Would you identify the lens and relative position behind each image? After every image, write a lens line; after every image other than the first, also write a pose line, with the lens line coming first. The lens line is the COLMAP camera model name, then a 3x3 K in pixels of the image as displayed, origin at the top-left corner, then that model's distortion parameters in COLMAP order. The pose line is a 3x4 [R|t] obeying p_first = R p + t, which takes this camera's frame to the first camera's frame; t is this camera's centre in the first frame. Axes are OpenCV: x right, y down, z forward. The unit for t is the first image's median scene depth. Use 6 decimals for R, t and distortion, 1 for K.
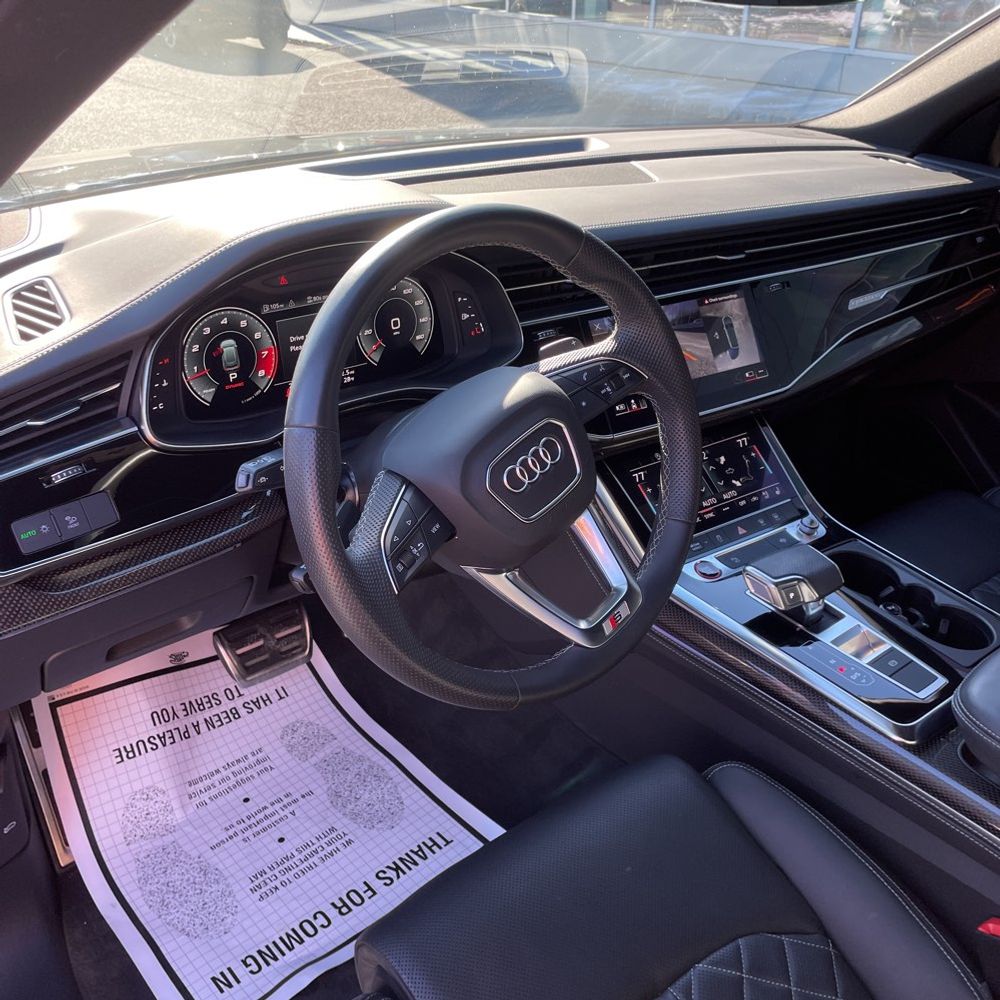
lens RADIAL K [[1007.5, 0, 503.8], [0, 1007.5, 503.6], [0, 0, 1]] dist [0.046747, 0.000000]
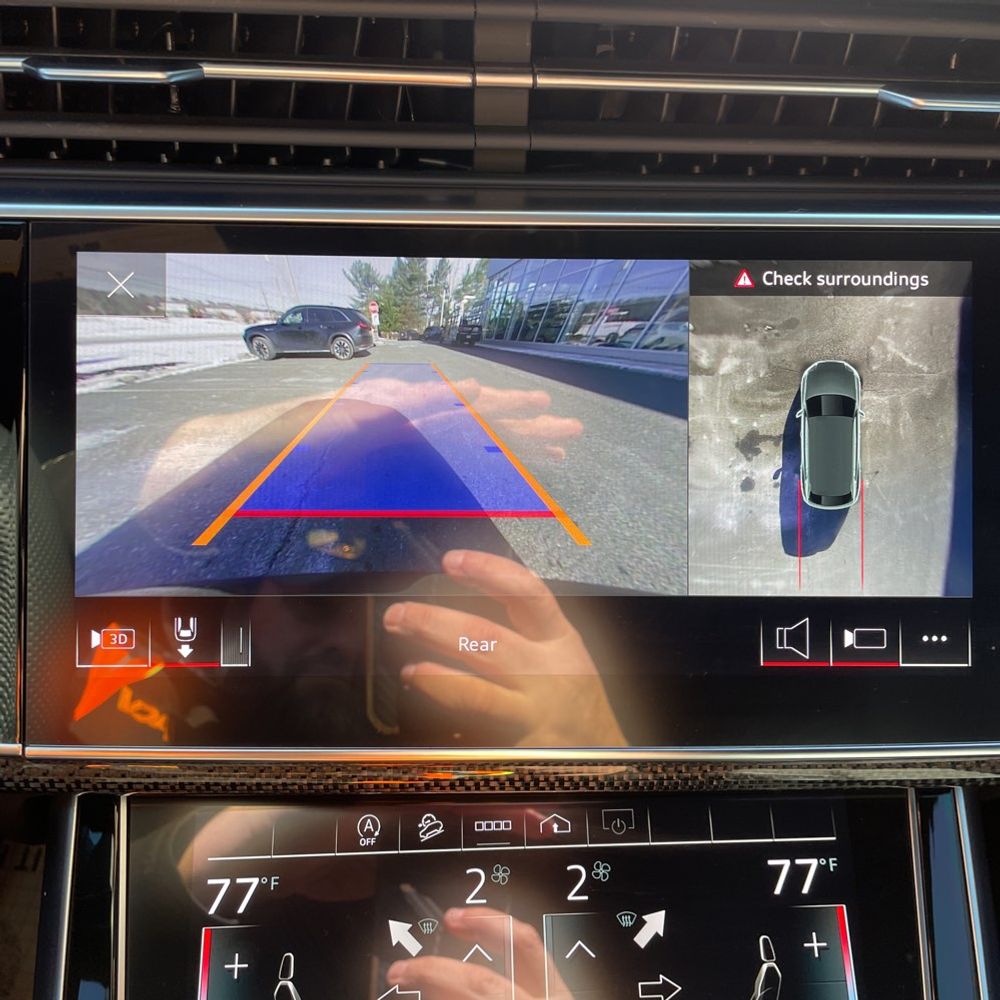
lens RADIAL K [[1007.5, 0, 501.3], [0, 1007.5, 504.1], [0, 0, 1]] dist [0.046747, 0.000000]
pose [[0.845078, 0.286760, -0.451233, 0.271280], [-0.253107, 0.958002, 0.134790, -0.168346], [0.470934, 0.000302, 0.882168, 0.773722]]
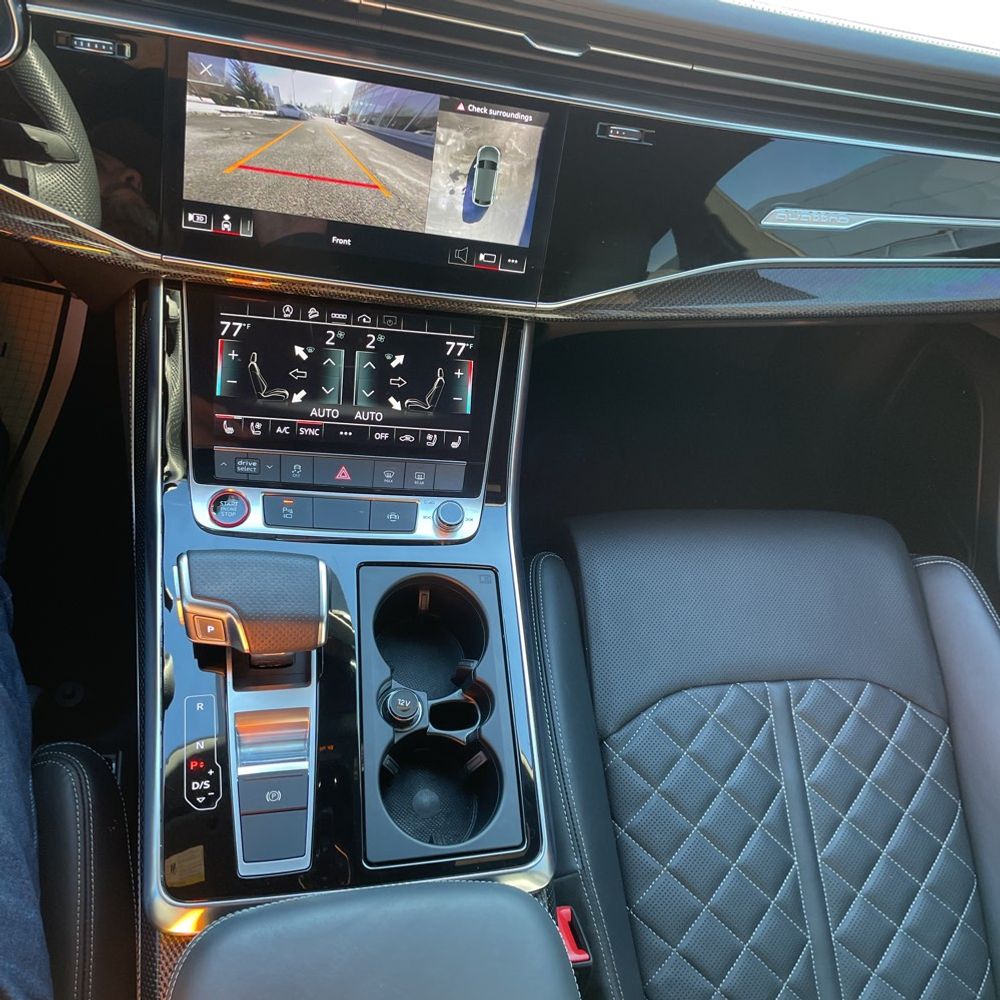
lens RADIAL K [[1007.5, 0, 507.6], [0, 1007.5, 503.8], [0, 0, 1]] dist [0.046747, 0.000000]
pose [[0.853464, 0.502121, -0.139548, 0.415613], [-0.412205, 0.814239, 0.408780, -0.262391], [0.318883, -0.291357, 0.901901, 0.425361]]
